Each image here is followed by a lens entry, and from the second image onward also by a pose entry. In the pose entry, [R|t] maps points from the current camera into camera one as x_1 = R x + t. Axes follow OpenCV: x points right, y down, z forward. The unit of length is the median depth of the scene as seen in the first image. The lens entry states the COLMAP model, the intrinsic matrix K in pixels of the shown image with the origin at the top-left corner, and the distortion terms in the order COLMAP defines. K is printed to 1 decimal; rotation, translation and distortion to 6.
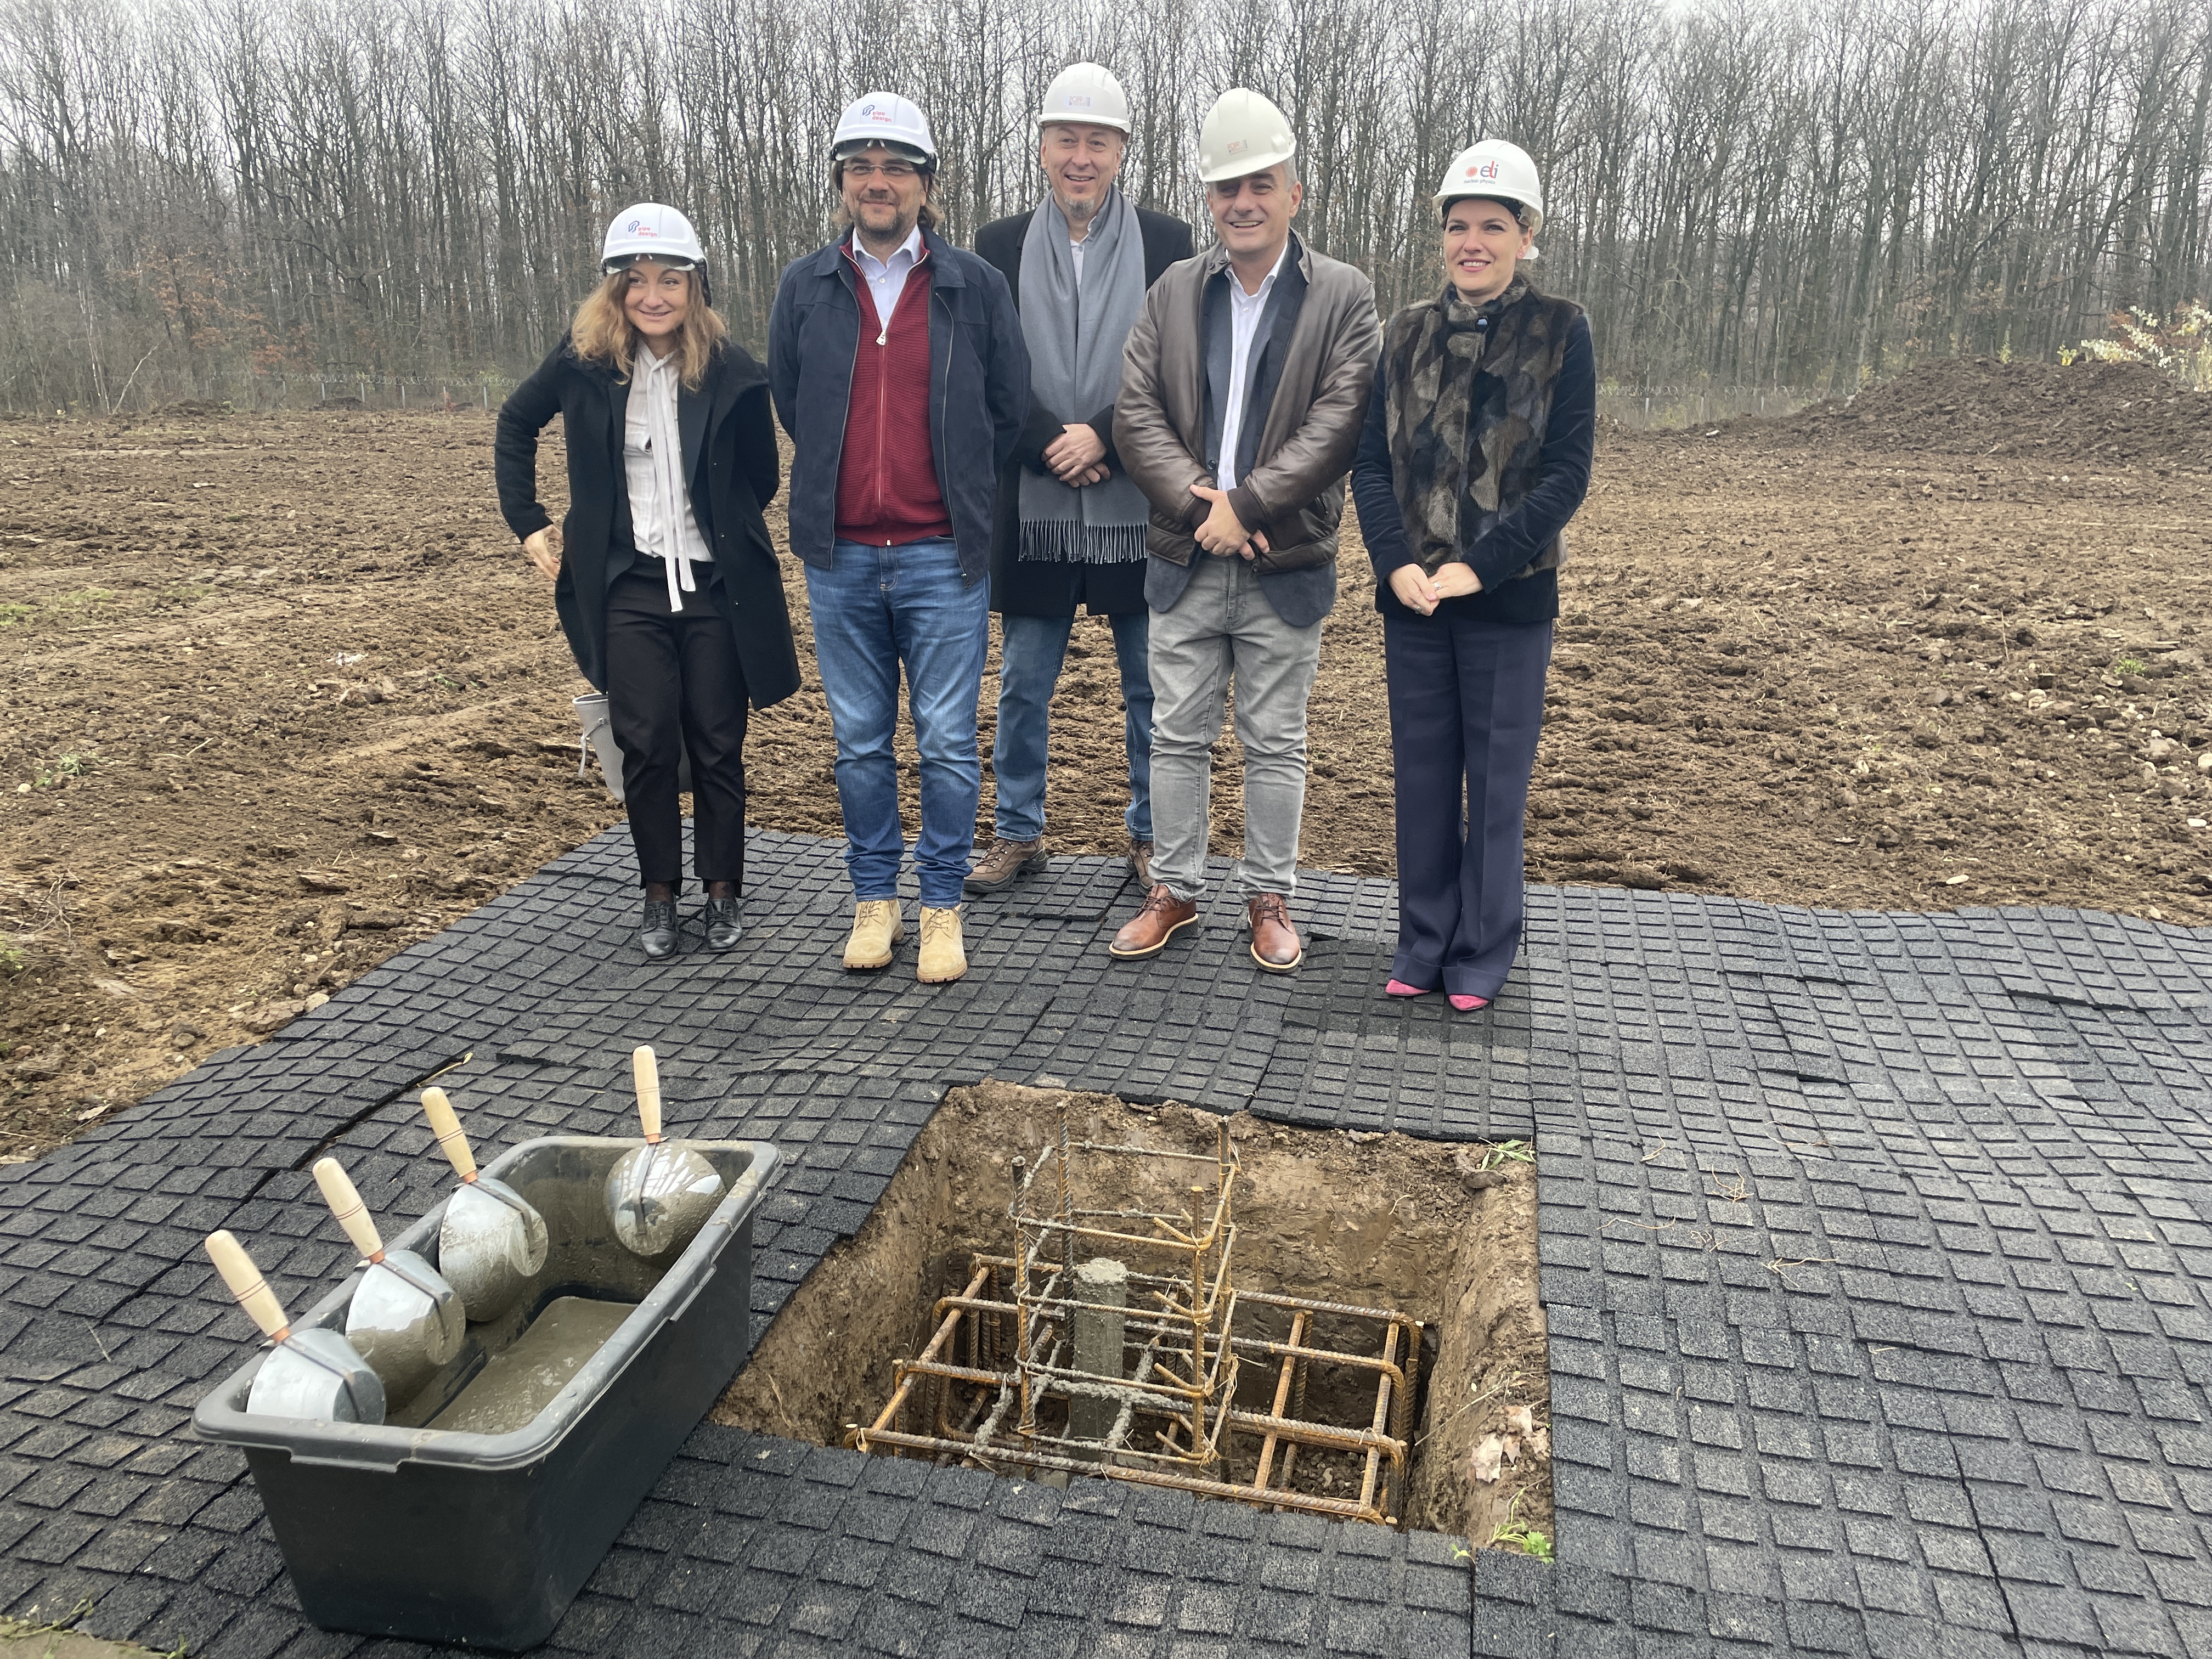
lens RADIAL K [[1707.8, 0, 1136.2], [0, 1707.8, 835.9], [0, 0, 1]] dist [0.061285, -0.075513]
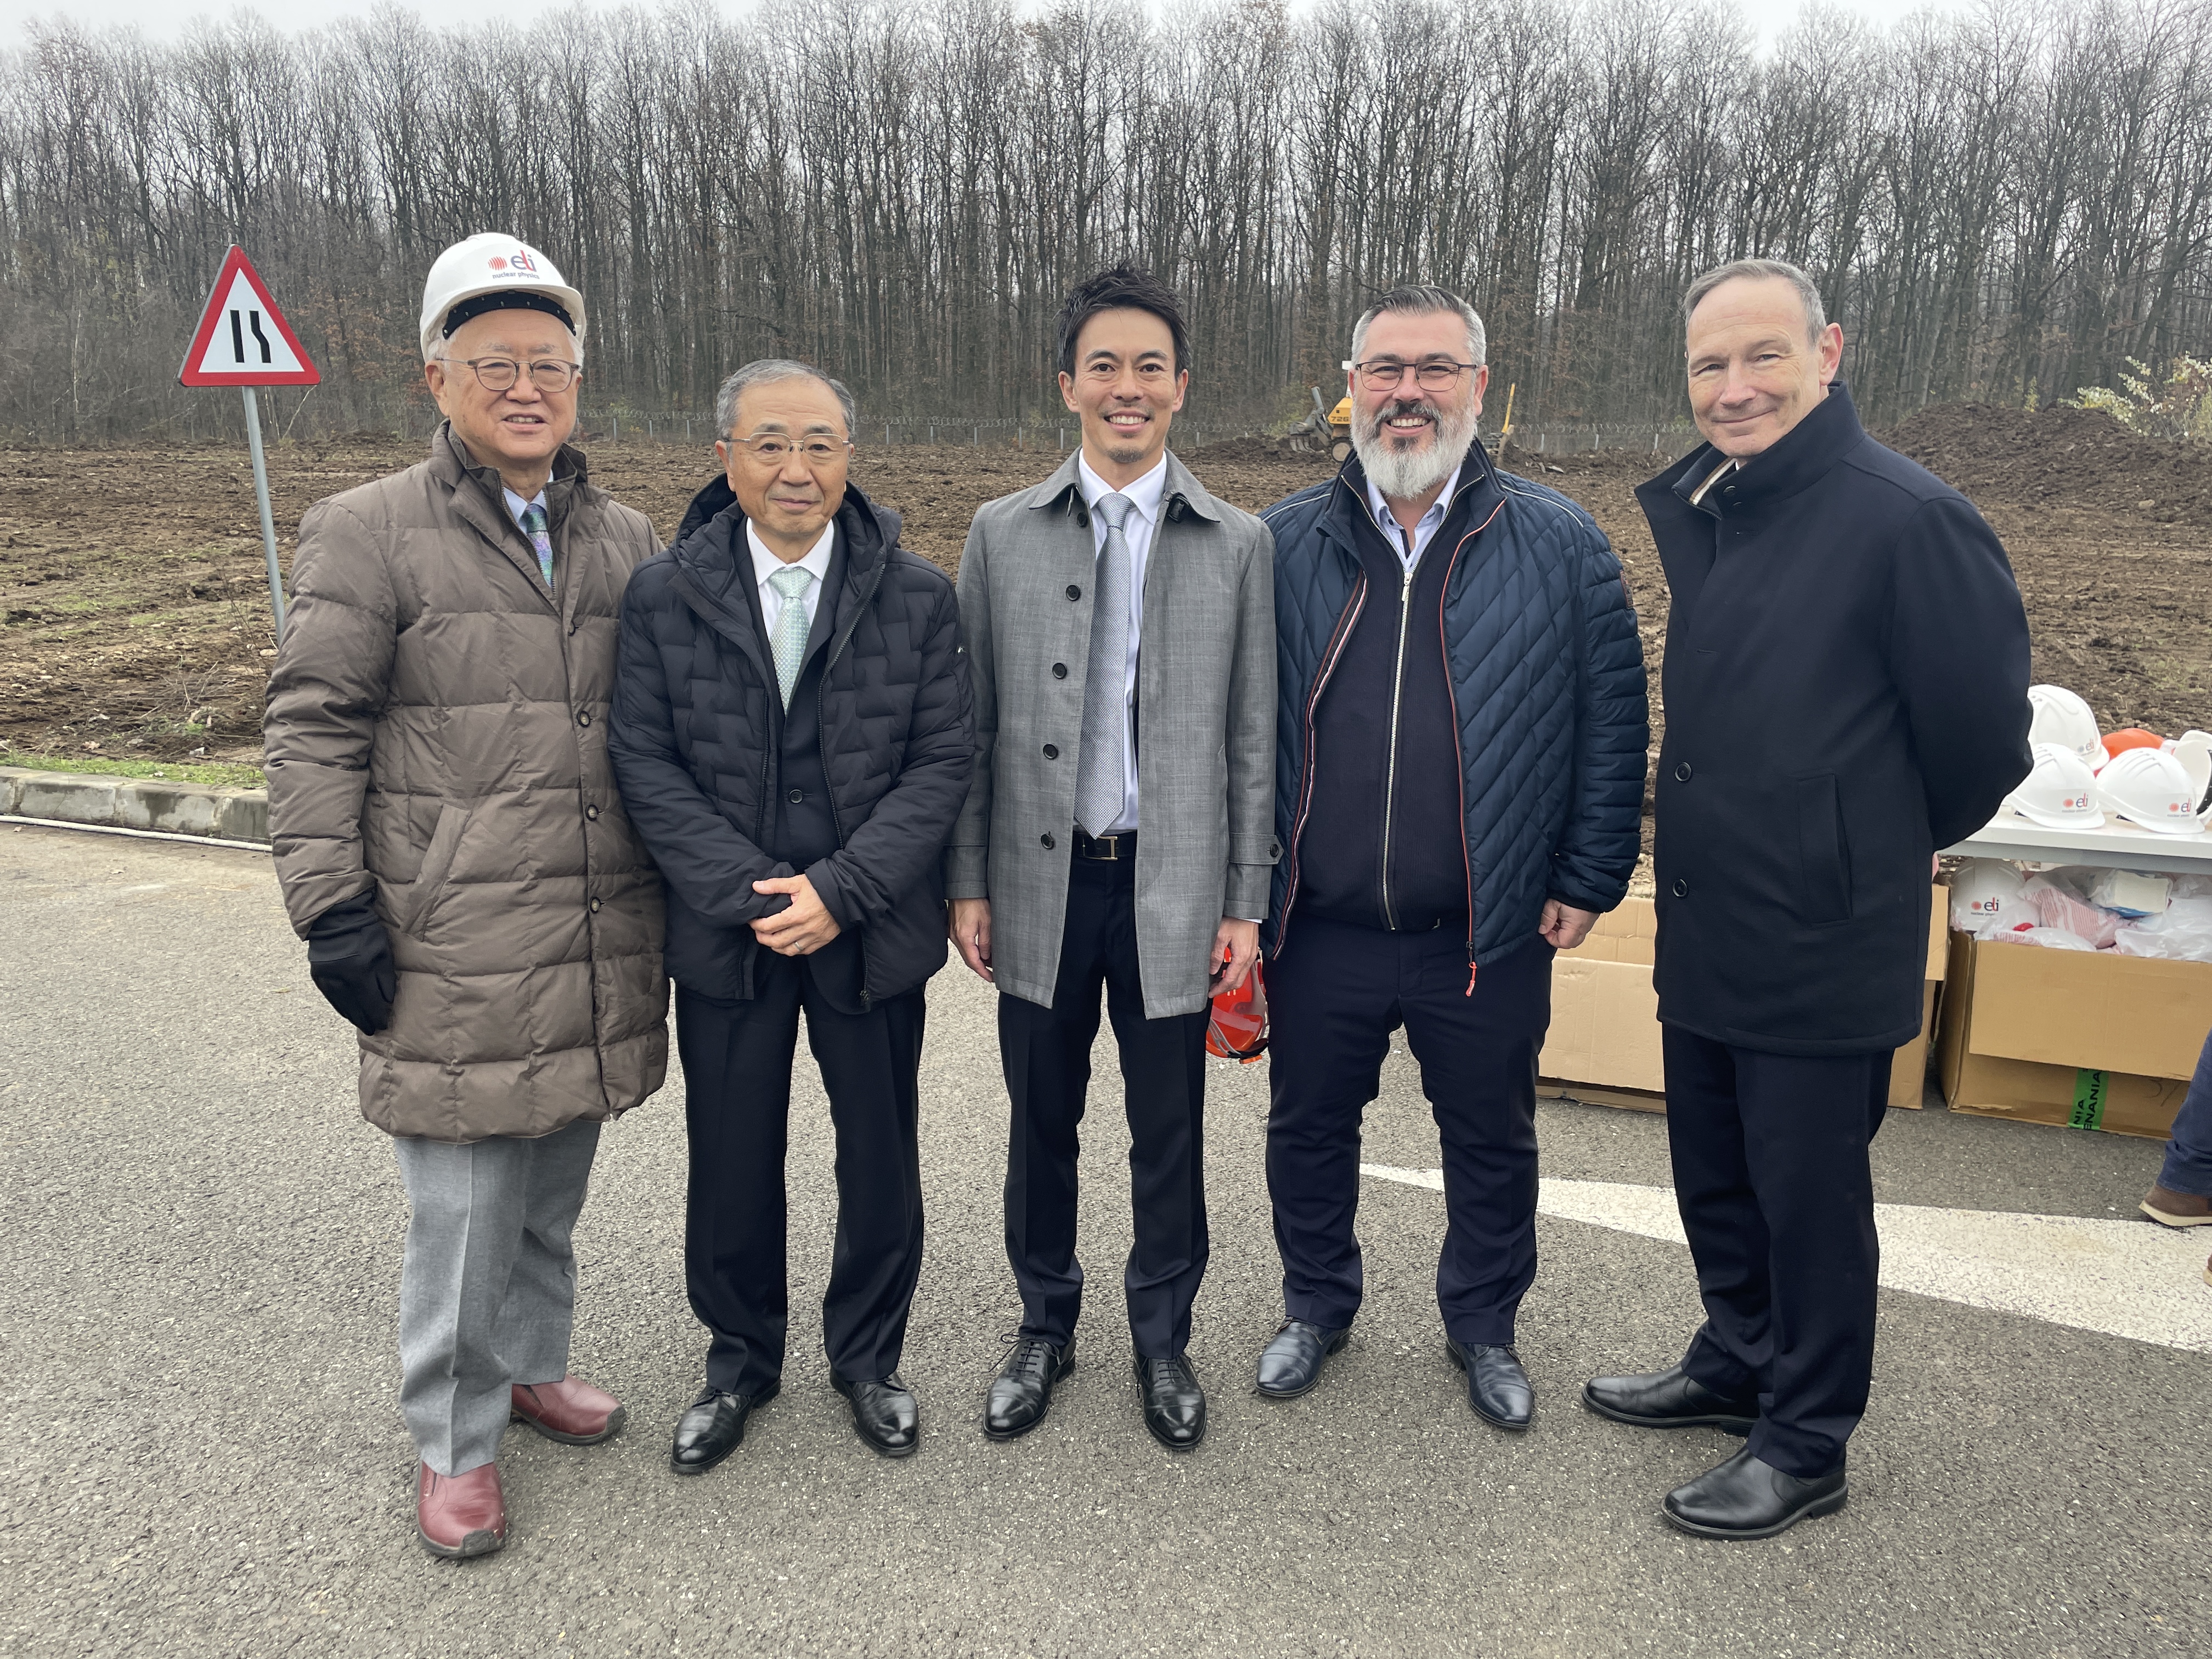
lens RADIAL K [[1707.8, 0, 1124.0], [0, 1707.8, 842.4], [0, 0, 1]] dist [0.061285, -0.075513]
pose [[0.997549, 0.023703, -0.065829, 0.050903], [-0.024625, 0.999609, -0.013231, 0.033184], [0.065490, 0.014819, 0.997743, -0.145422]]
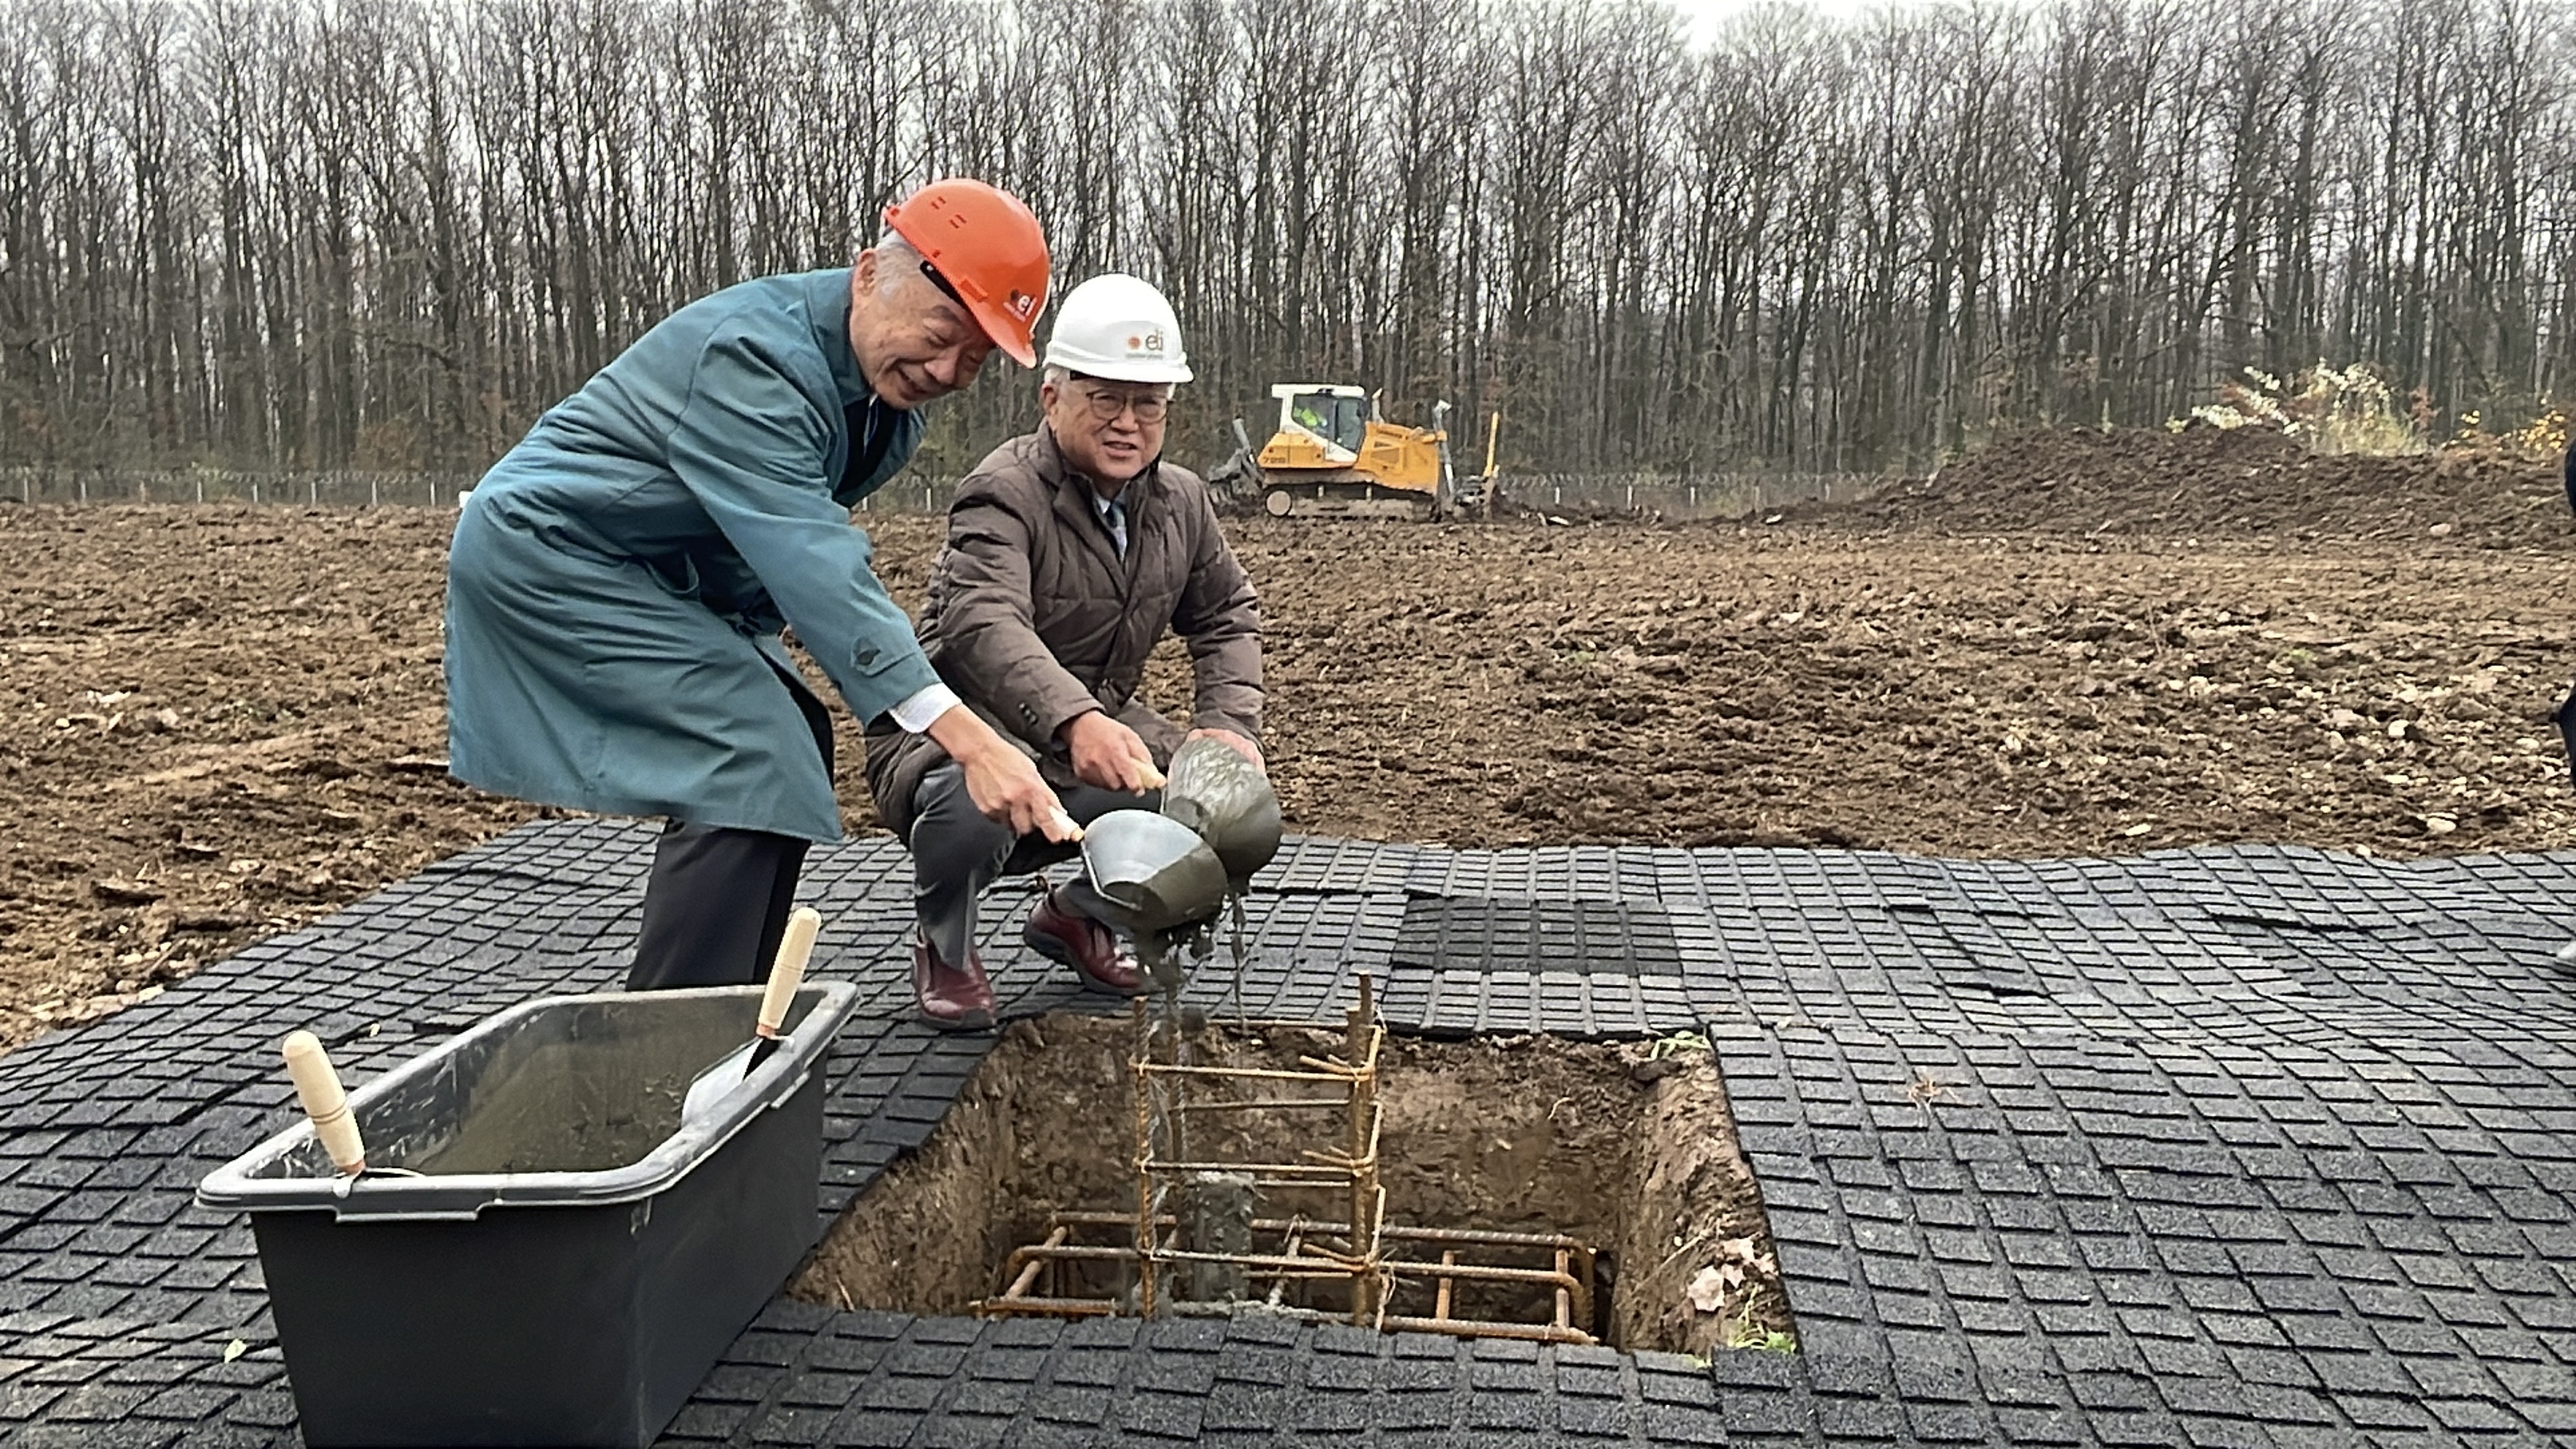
lens RADIAL K [[2177.3, 0, 1319.3], [0, 2177.3, 723.8], [0, 0, 1]] dist [0.156330, -0.174849]
pose [[0.993524, -0.019797, 0.111884, -0.006832], [0.036060, 0.988736, -0.145262, 0.014942], [-0.107748, 0.148355, 0.983047, -0.006938]]
